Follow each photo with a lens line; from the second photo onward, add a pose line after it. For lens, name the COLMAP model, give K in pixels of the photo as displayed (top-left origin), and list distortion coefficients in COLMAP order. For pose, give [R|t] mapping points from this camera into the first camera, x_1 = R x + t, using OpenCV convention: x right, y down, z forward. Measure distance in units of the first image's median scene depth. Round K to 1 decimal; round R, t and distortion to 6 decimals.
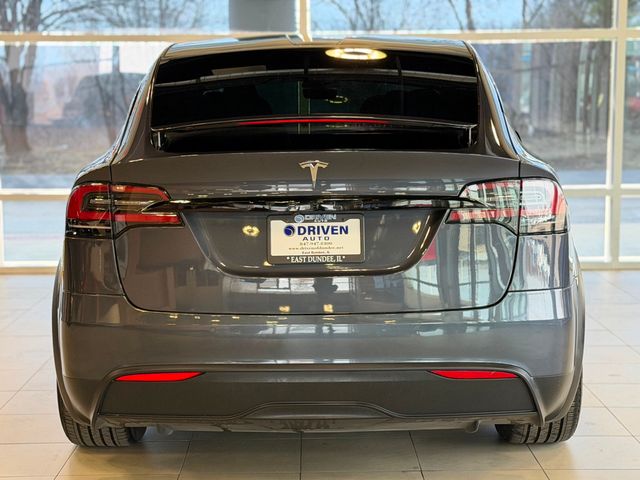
lens RADIAL K [[1237.1, 0, 320.0], [0, 1237.1, 240.0], [0, 0, 1]] dist [-0.010396, 0.008669]
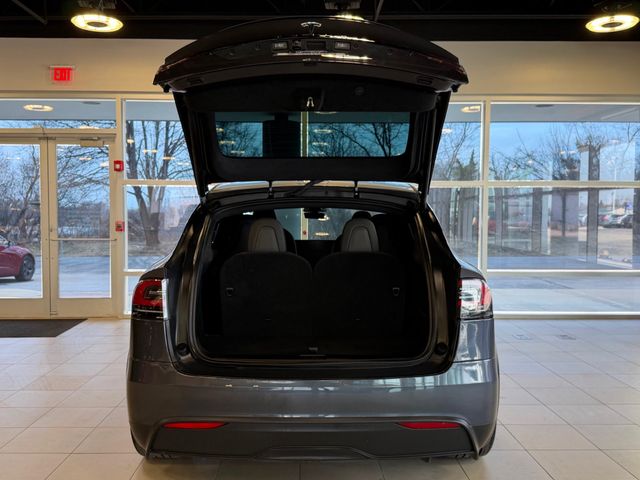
lens RADIAL K [[616.8, 0, 320.0], [0, 616.8, 240.0], [0, 0, 1]] dist [-0.003734, -0.004239]
pose [[0.999862, 0.010776, 0.012653, -0.004658], [-0.009754, 0.996886, -0.078253, -0.035593], [-0.013457, 0.078119, 0.996853, 0.290683]]
